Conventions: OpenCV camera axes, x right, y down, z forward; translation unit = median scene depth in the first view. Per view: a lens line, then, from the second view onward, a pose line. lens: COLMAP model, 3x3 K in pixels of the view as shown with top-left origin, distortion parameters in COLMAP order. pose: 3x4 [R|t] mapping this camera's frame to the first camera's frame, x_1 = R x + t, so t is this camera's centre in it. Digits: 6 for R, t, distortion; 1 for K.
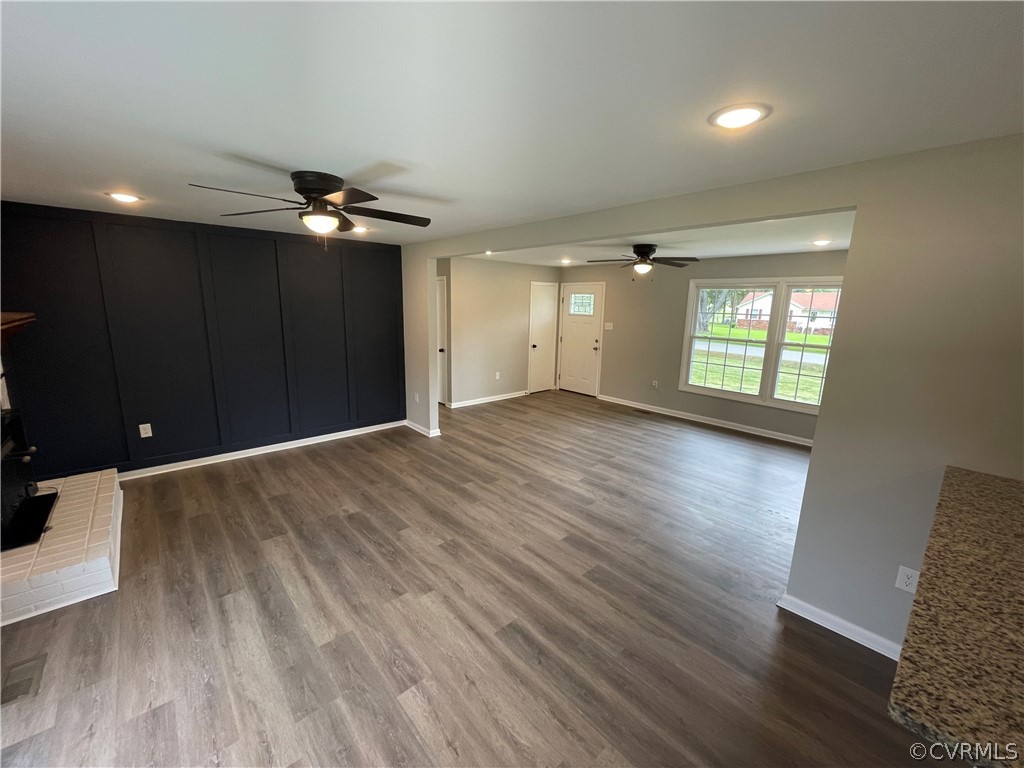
lens RADIAL K [[412.4, 0, 510.6], [0, 412.4, 382.7], [0, 0, 1]] dist [-0.002318, -0.000301]
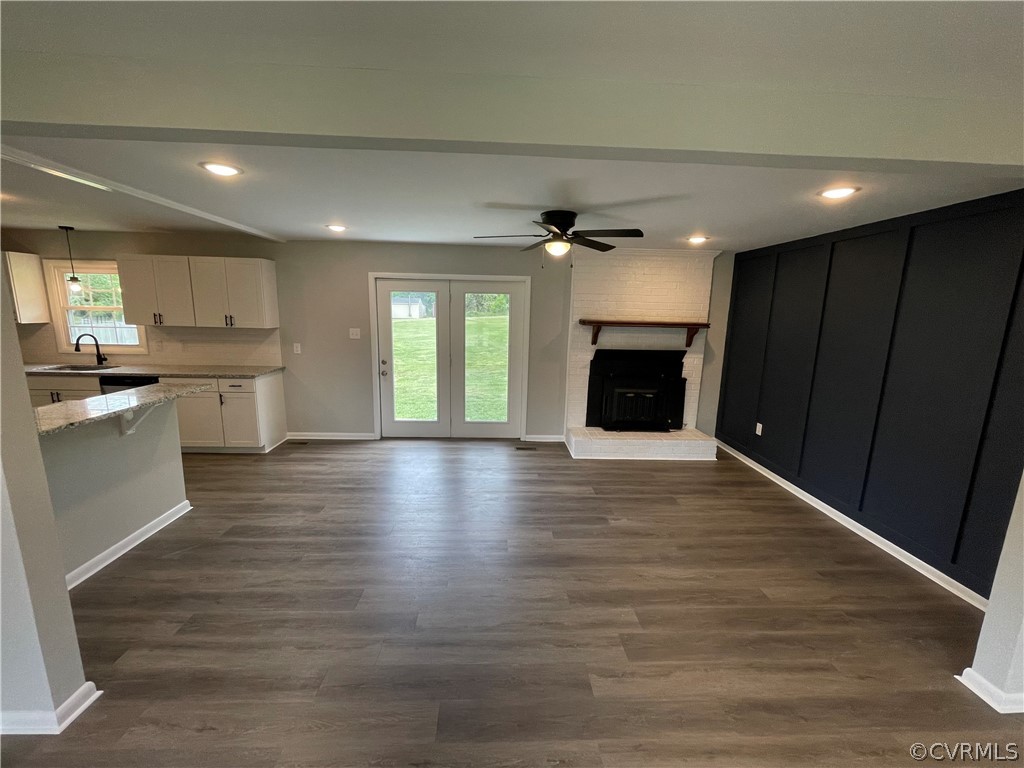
lens RADIAL K [[412.4, 0, 511.6], [0, 412.4, 382.2], [0, 0, 1]] dist [-0.002318, -0.000301]
pose [[-0.634134, 0.100389, -0.766679, 0.340508], [-0.184859, 0.943099, 0.276390, -0.159123], [0.750800, 0.316996, -0.579493, 0.888997]]
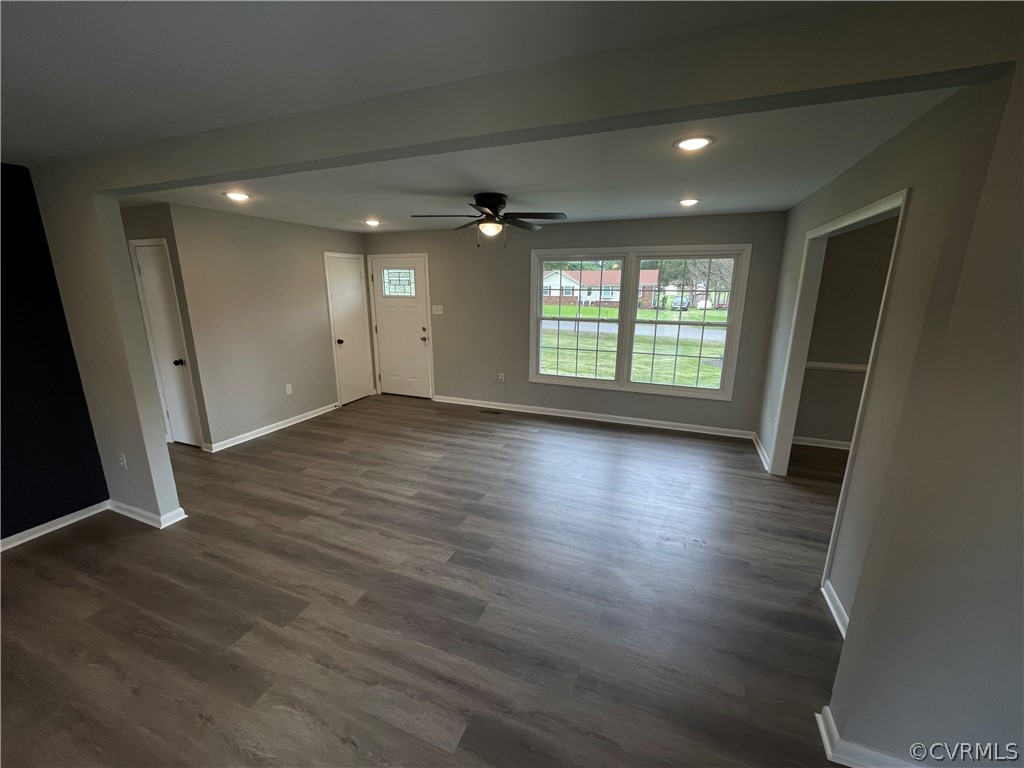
lens RADIAL K [[412.4, 0, 511.5], [0, 412.4, 382.5], [0, 0, 1]] dist [-0.002318, -0.000301]
pose [[0.895735, -0.121567, 0.427646, 0.012784], [0.101926, 0.992422, 0.068625, -0.056149], [-0.432747, -0.017882, 0.901338, 0.326522]]
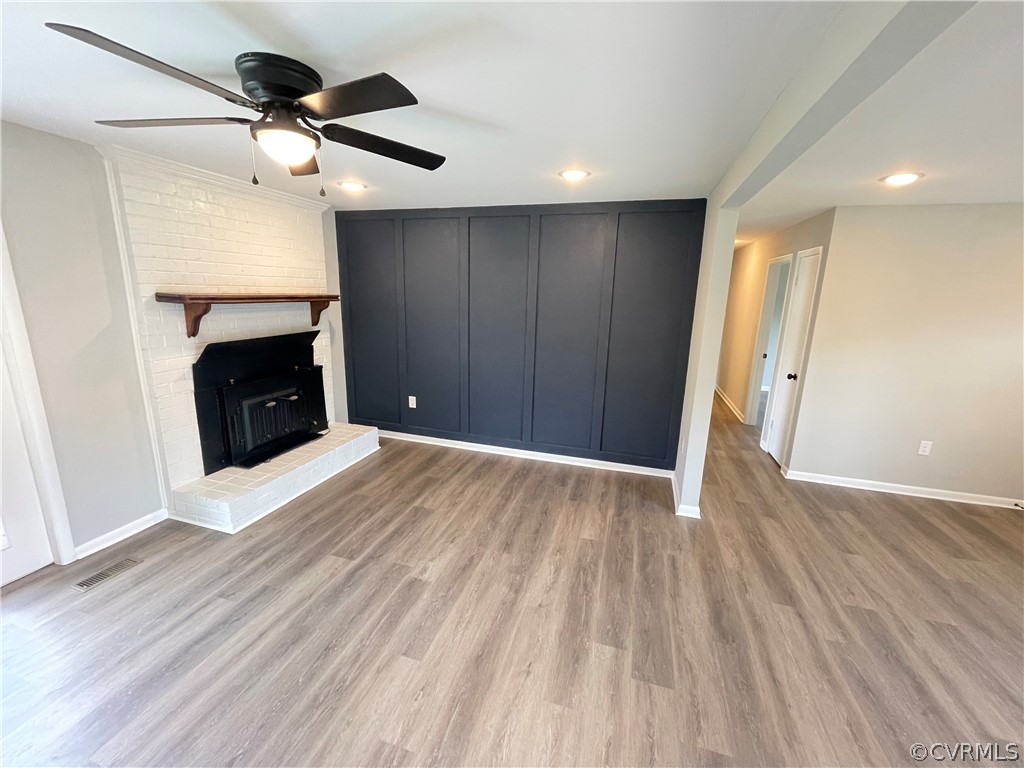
lens RADIAL K [[412.4, 0, 511.0], [0, 412.4, 383.1], [0, 0, 1]] dist [-0.002318, -0.000301]
pose [[0.519191, 0.179711, -0.835550, 0.157545], [-0.179541, 0.978761, 0.098951, -0.077194], [0.835587, 0.098641, 0.540430, 0.488005]]
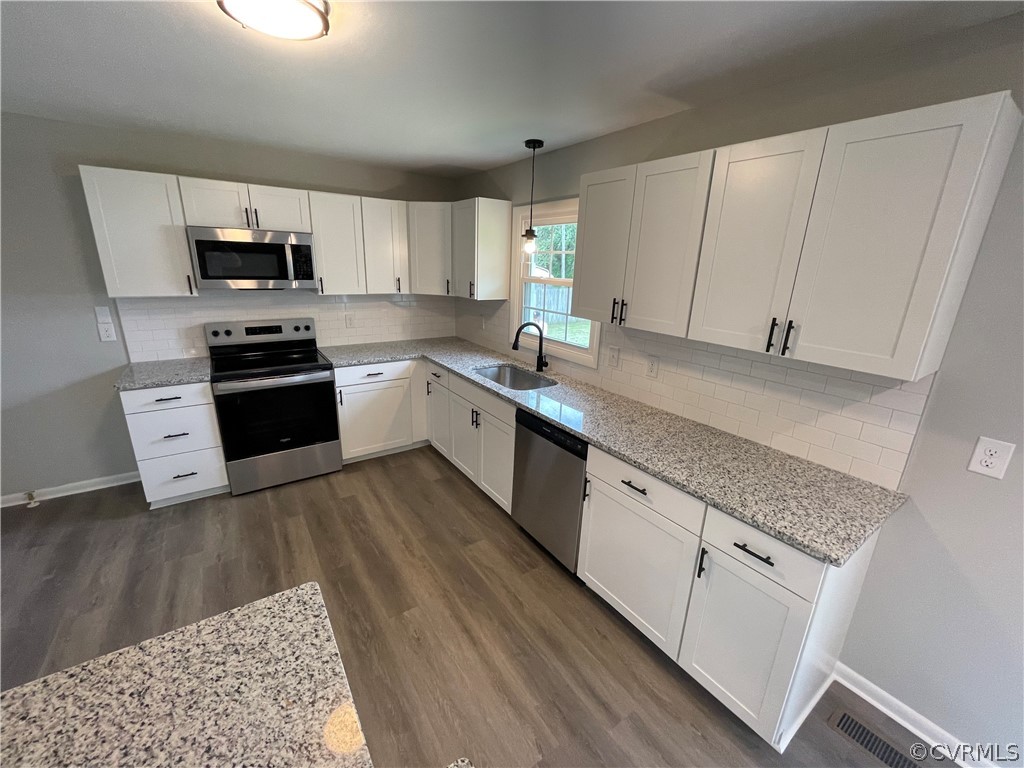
lens RADIAL K [[412.4, 0, 511.2], [0, 412.4, 383.6], [0, 0, 1]] dist [-0.002318, -0.000301]
pose [[-0.990033, -0.088883, 0.109245, 0.177528], [-0.028377, 0.885677, 0.463434, -0.018763], [-0.137947, 0.455715, -0.879372, 0.135361]]
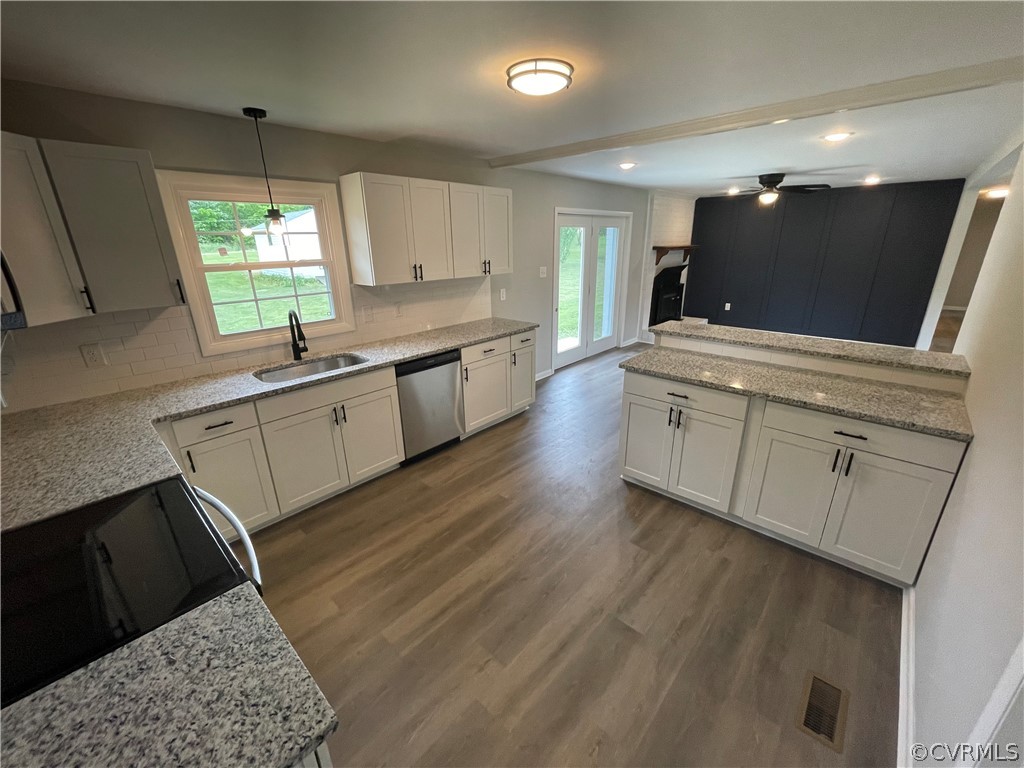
lens RADIAL K [[412.4, 0, 510.3], [0, 412.4, 383.8], [0, 0, 1]] dist [-0.002318, -0.000301]
pose [[0.094235, 0.305341, -0.947569, 0.817394], [-0.172171, 0.942461, 0.286573, 0.062376], [0.980549, 0.136138, 0.141384, -0.210712]]
